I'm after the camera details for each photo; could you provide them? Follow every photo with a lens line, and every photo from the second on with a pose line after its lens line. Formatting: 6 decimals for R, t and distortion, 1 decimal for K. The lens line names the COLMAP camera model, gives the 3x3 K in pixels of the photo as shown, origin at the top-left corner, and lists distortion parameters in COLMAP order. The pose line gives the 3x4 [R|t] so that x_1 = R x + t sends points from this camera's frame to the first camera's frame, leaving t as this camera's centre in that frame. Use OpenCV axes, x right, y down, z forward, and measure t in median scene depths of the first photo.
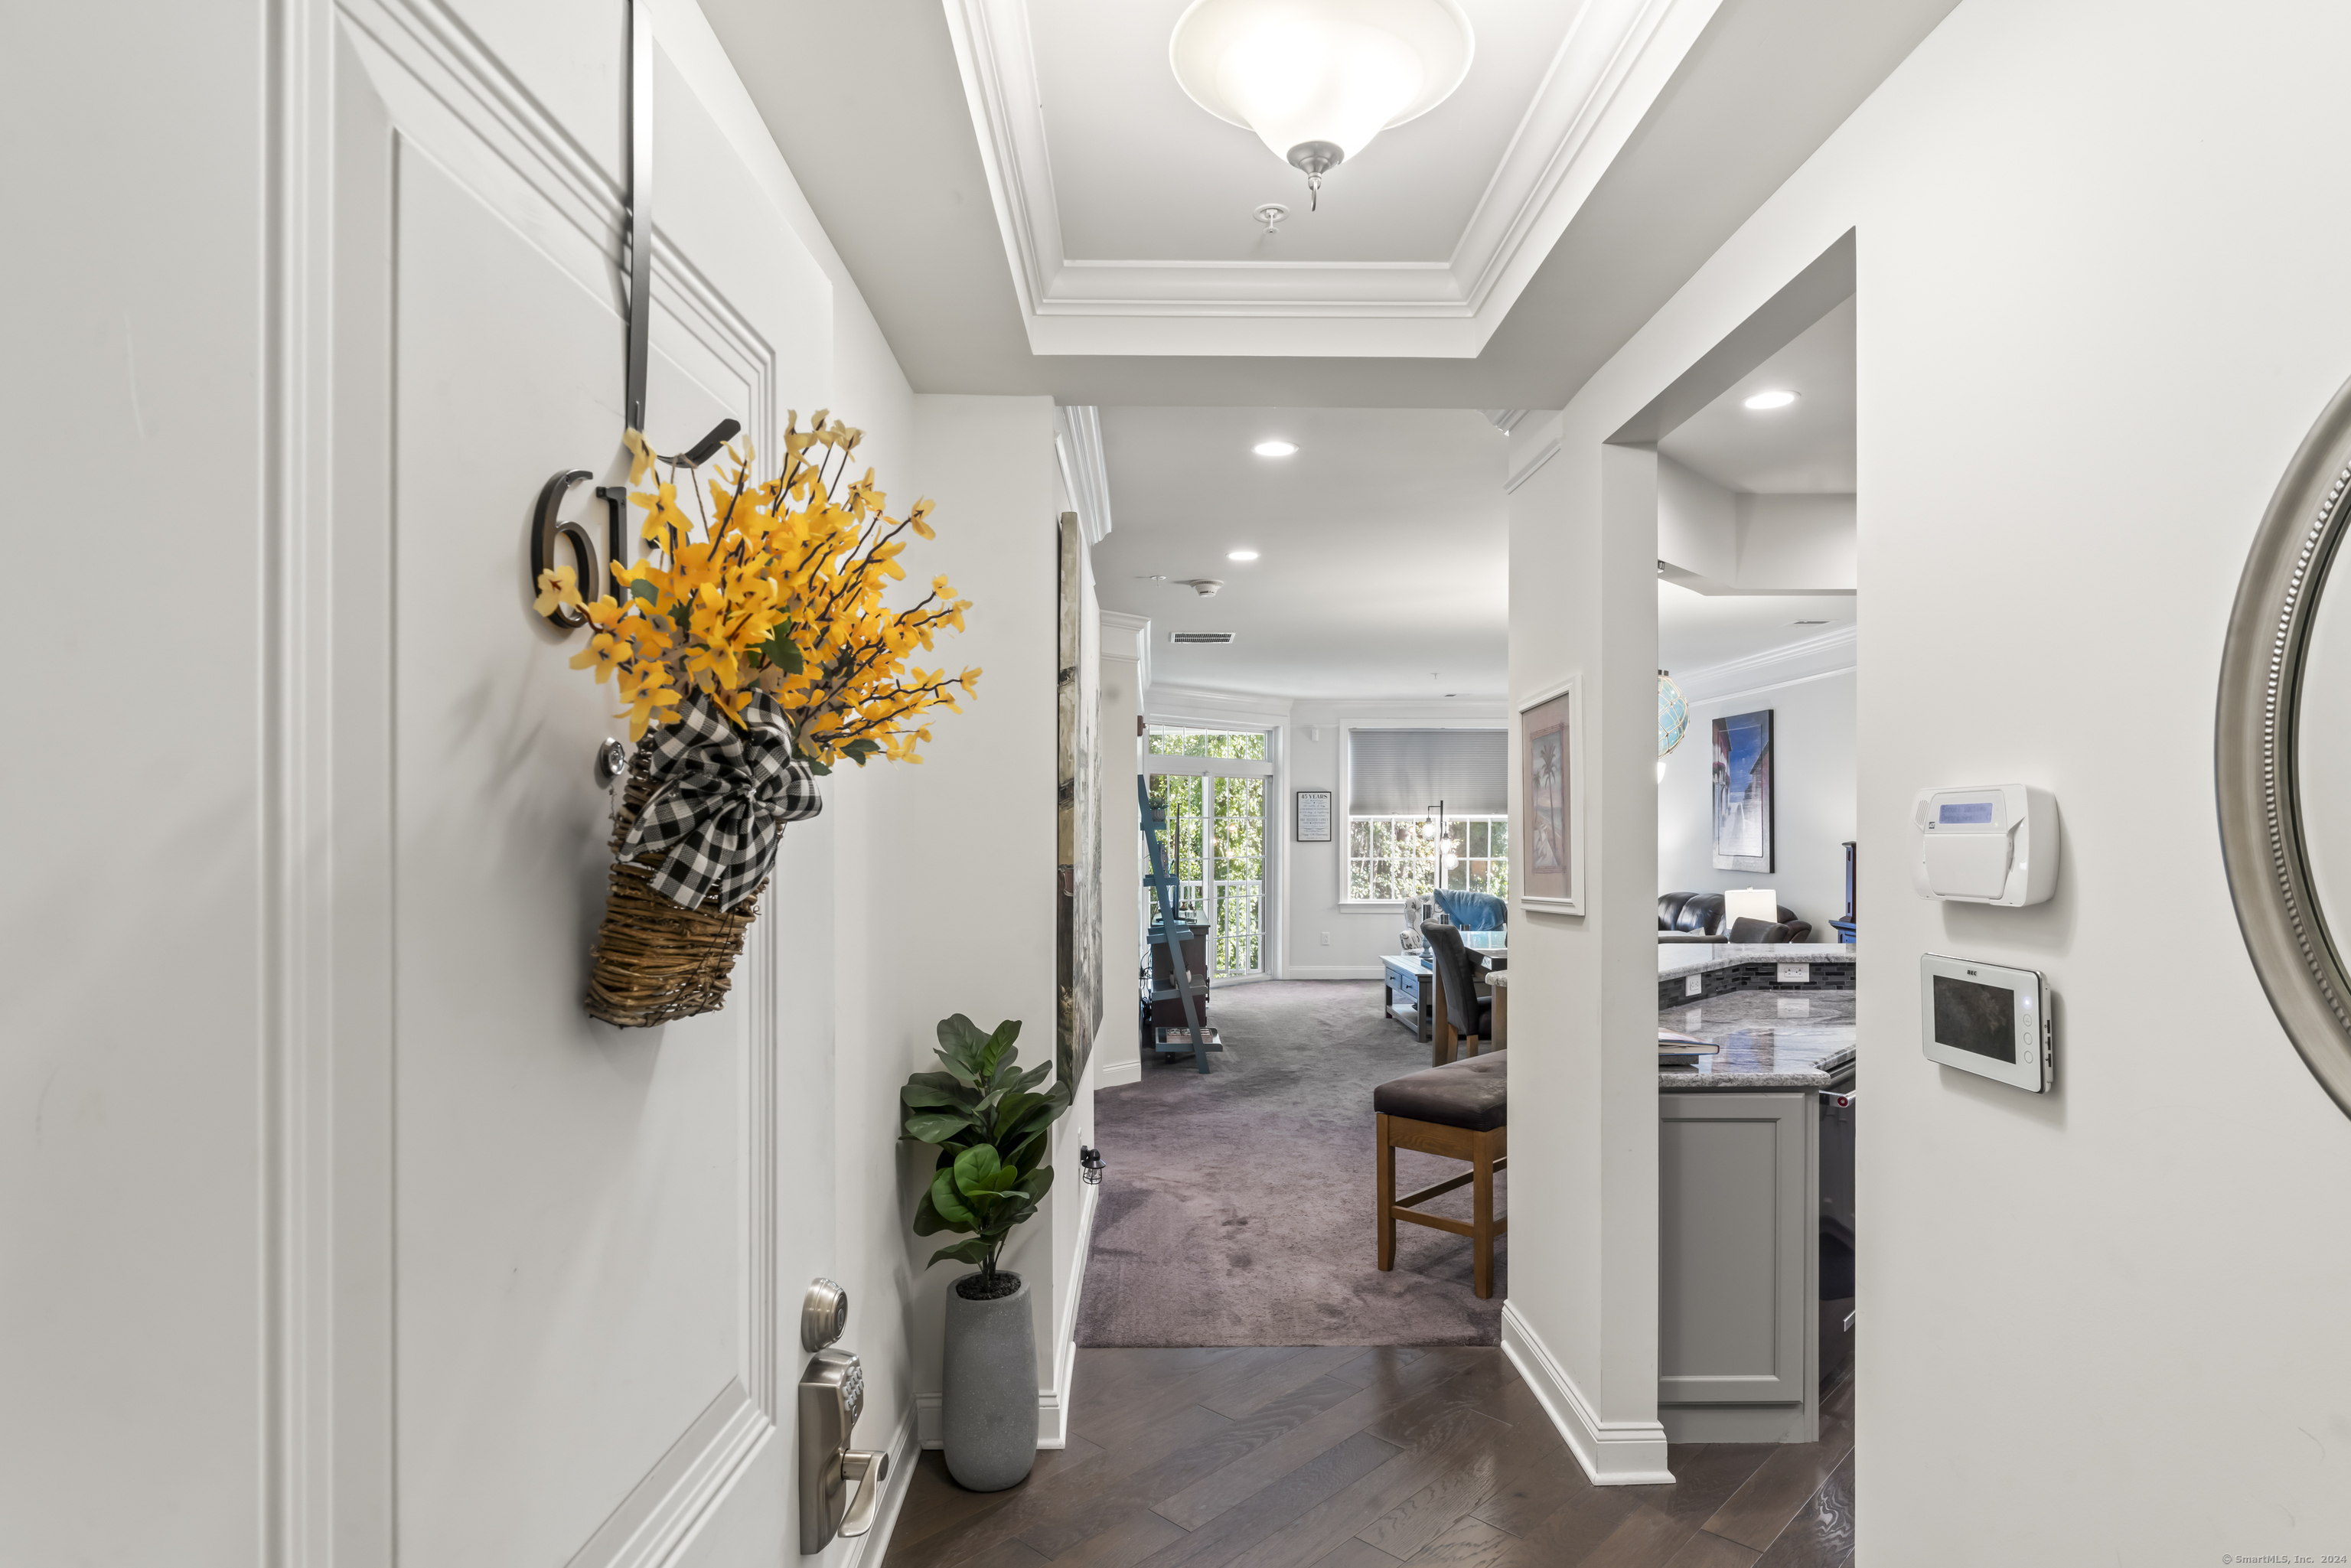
lens RADIAL K [[1284.6, 0, 1174.8], [0, 1284.6, 827.0], [0, 0, 1]] dist [0.000411, 0.000013]
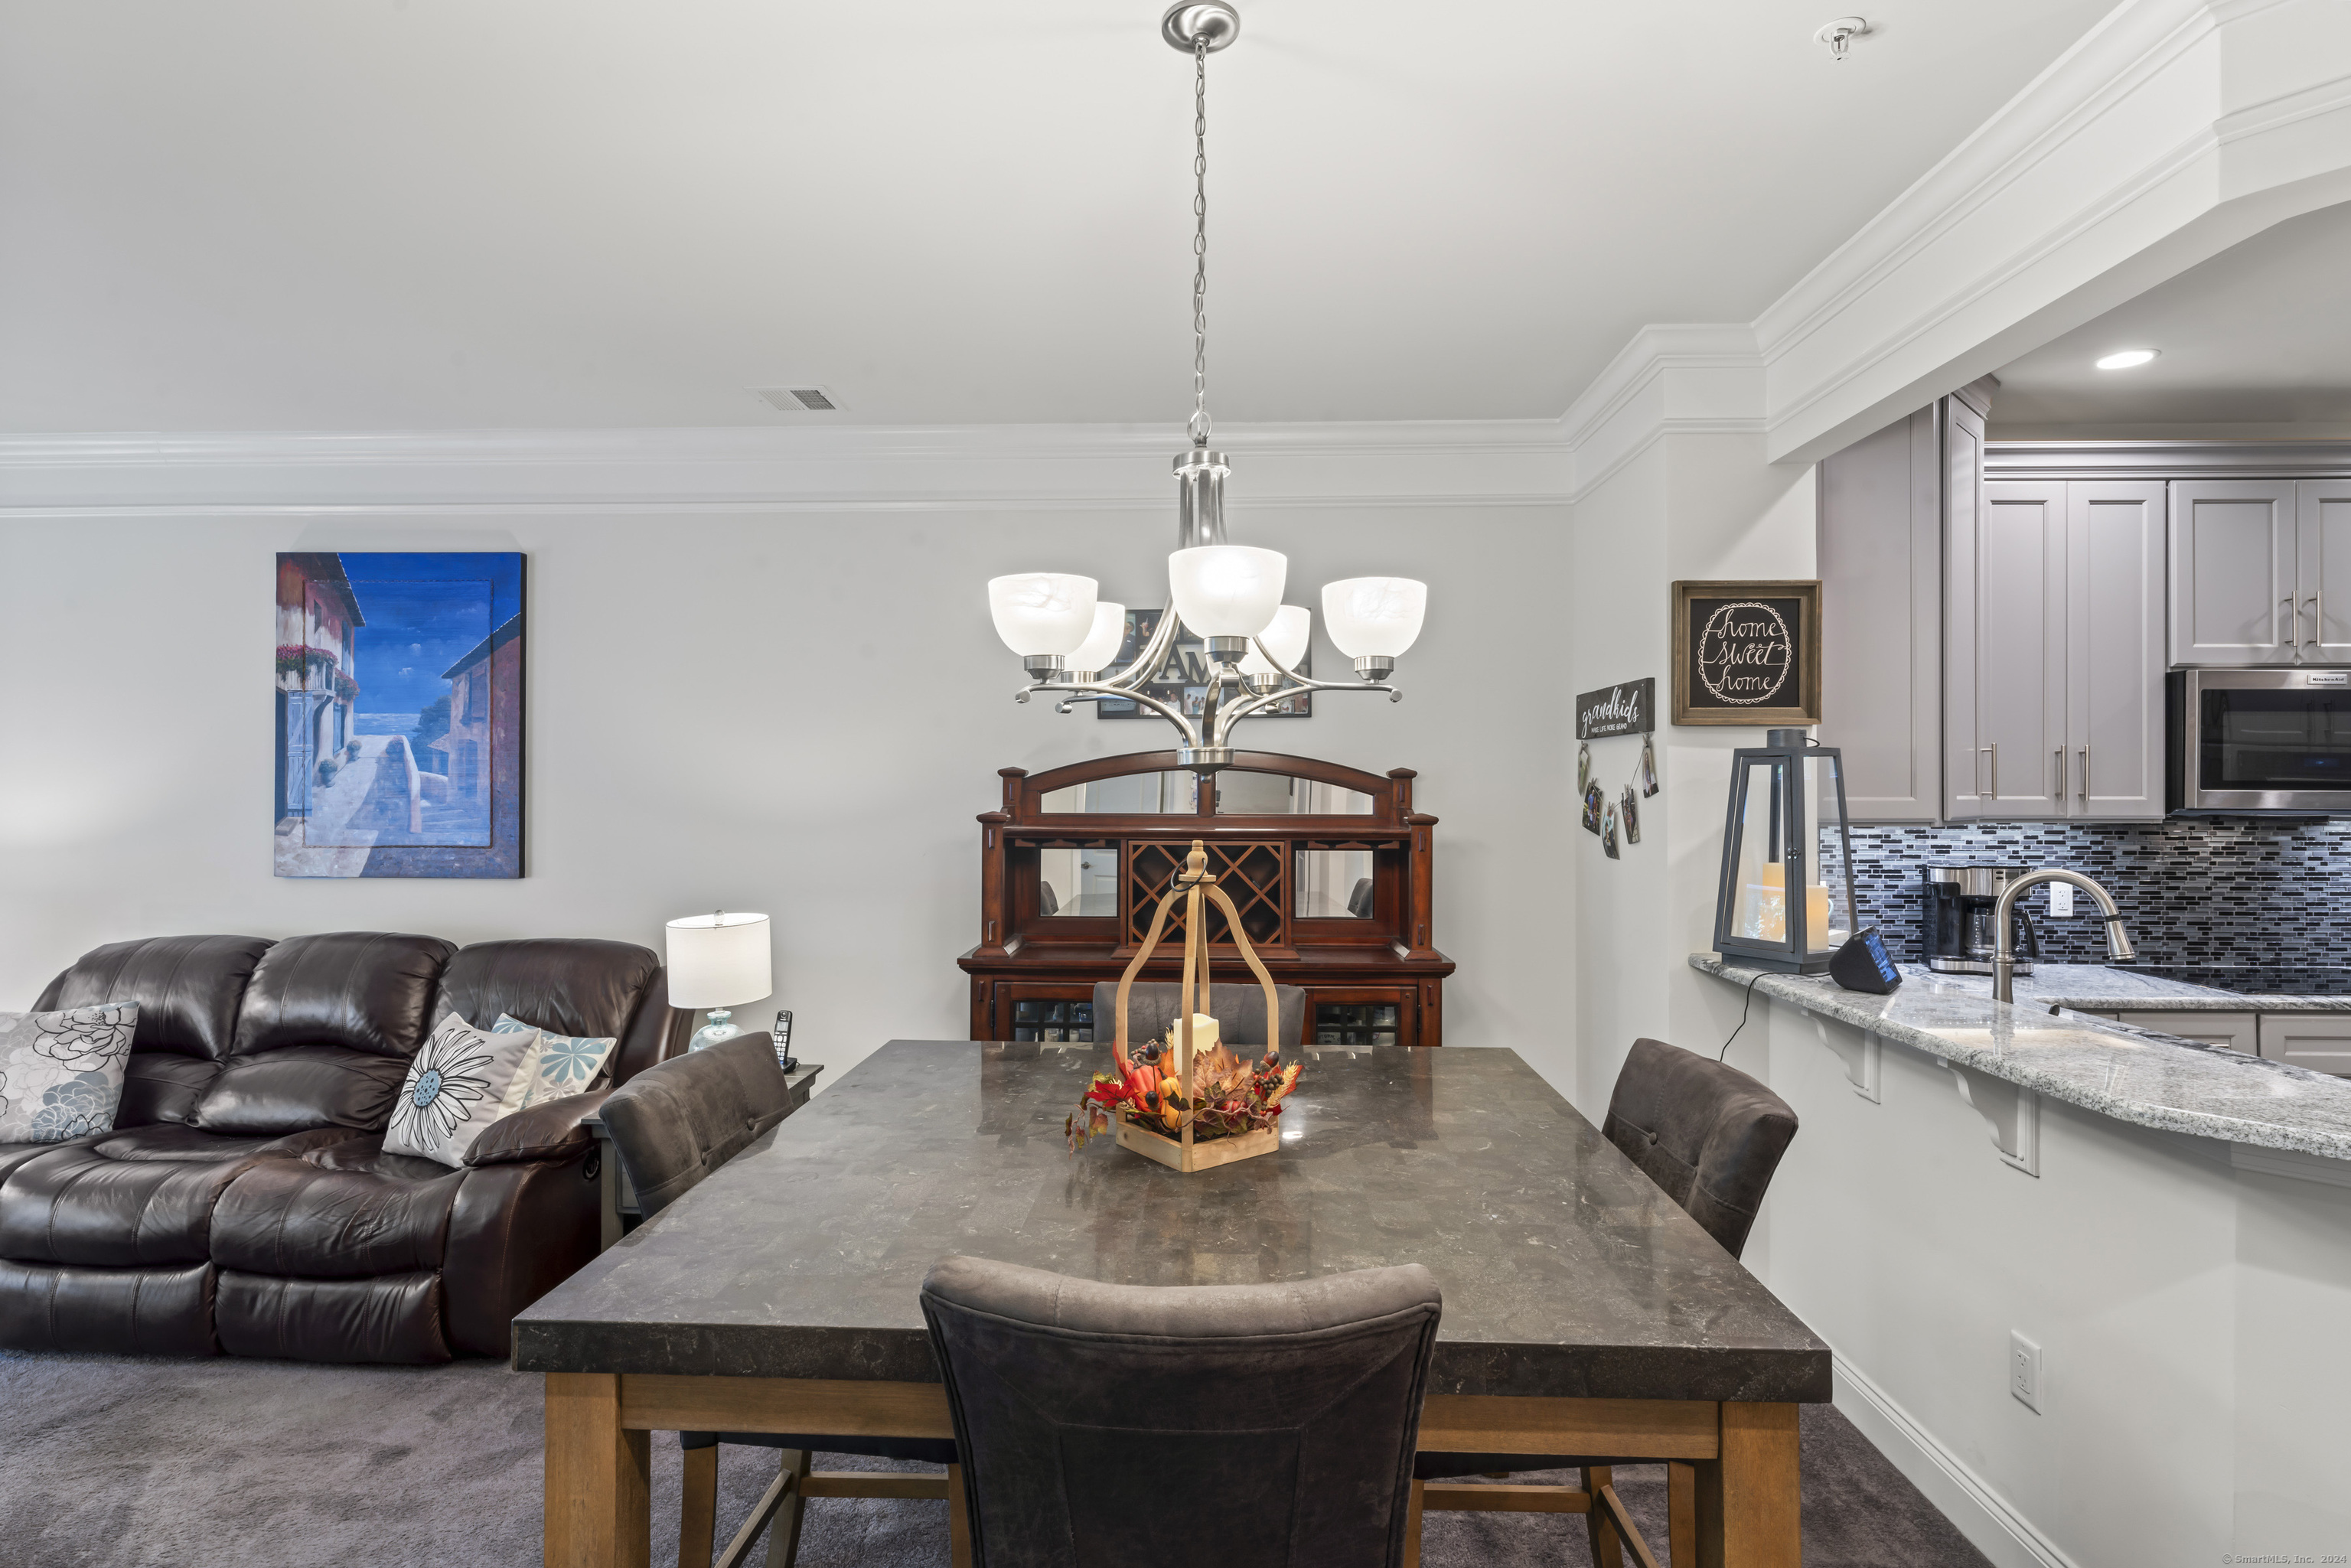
lens RADIAL K [[1166.2, 0, 1181.2], [0, 1166.2, 785.9], [0, 0, 1]] dist [0.003330, -0.000161]
pose [[0.051083, 0.002213, 0.998692, 0.015072], [0.001046, 0.999997, -0.002270, 0.000926], [-0.998694, 0.001160, 0.051081, 0.523888]]
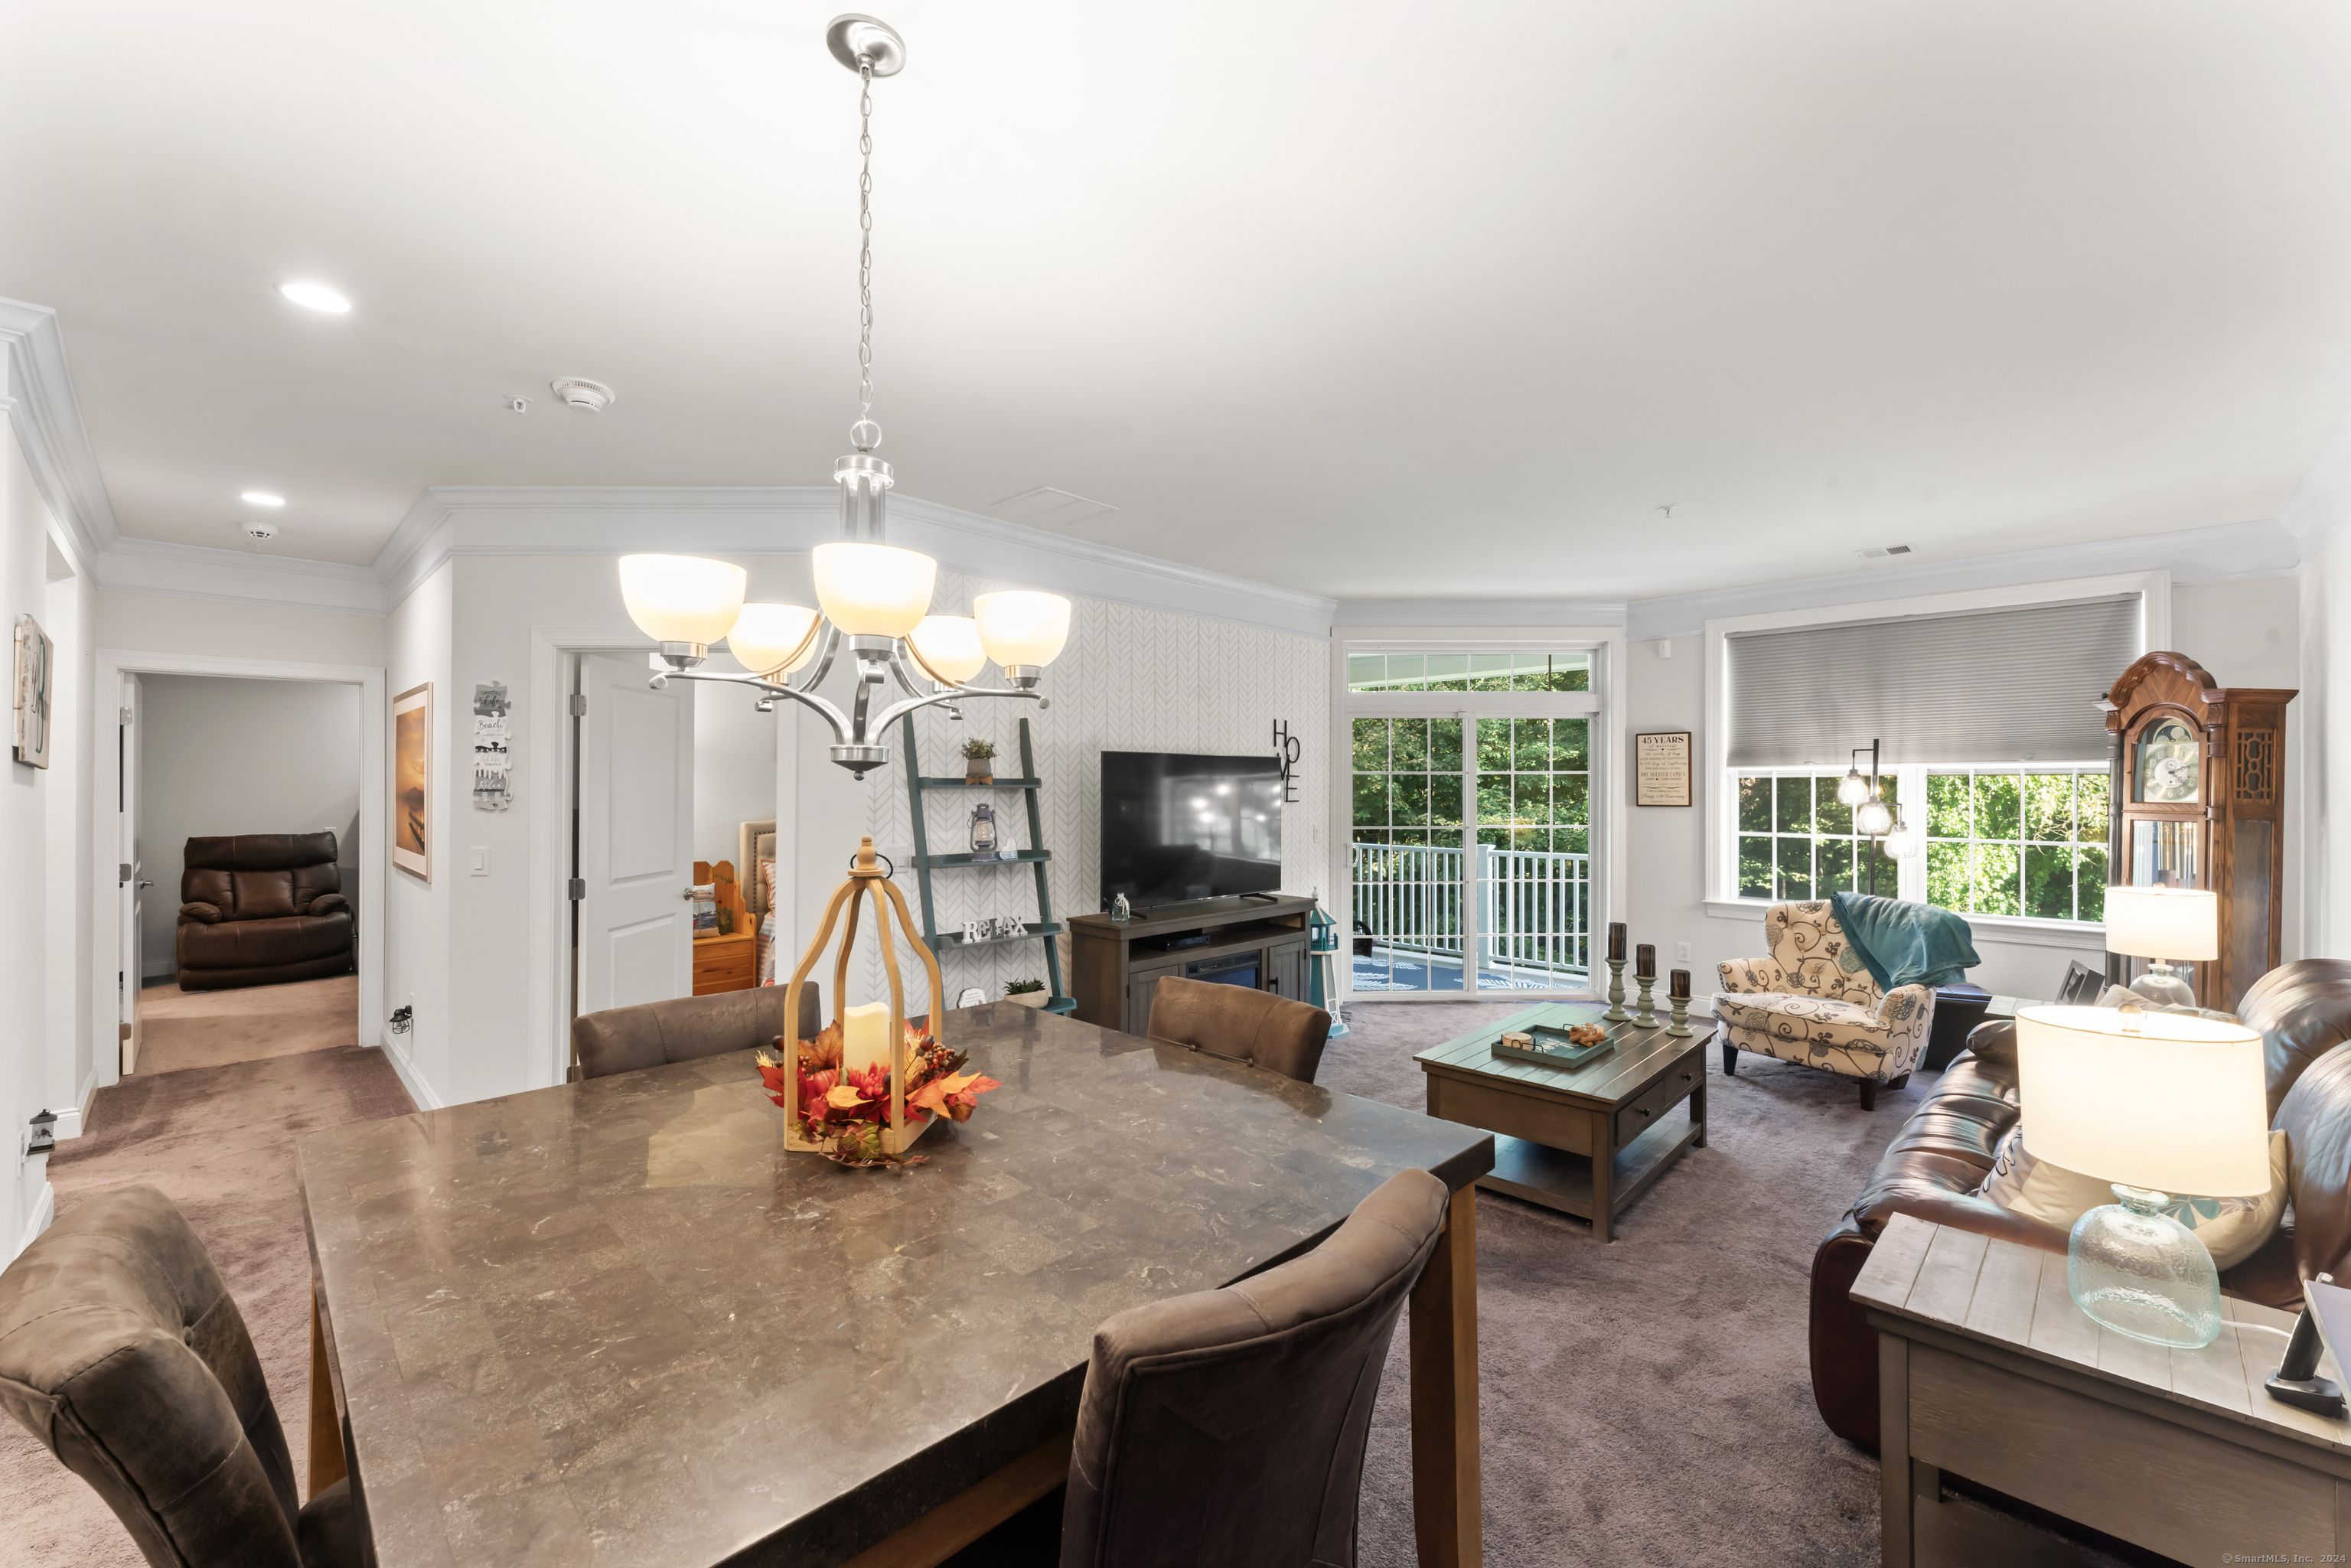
lens RADIAL K [[950.5, 0, 1174.4], [0, 950.5, 789.9], [0, 0, 1]] dist [-0.000079, -0.000039]
pose [[0.698623, 0.003399, -0.715482, 0.288867], [-0.000706, 0.999992, 0.004061, 0.000901], [0.715490, -0.002332, 0.698619, 0.468274]]
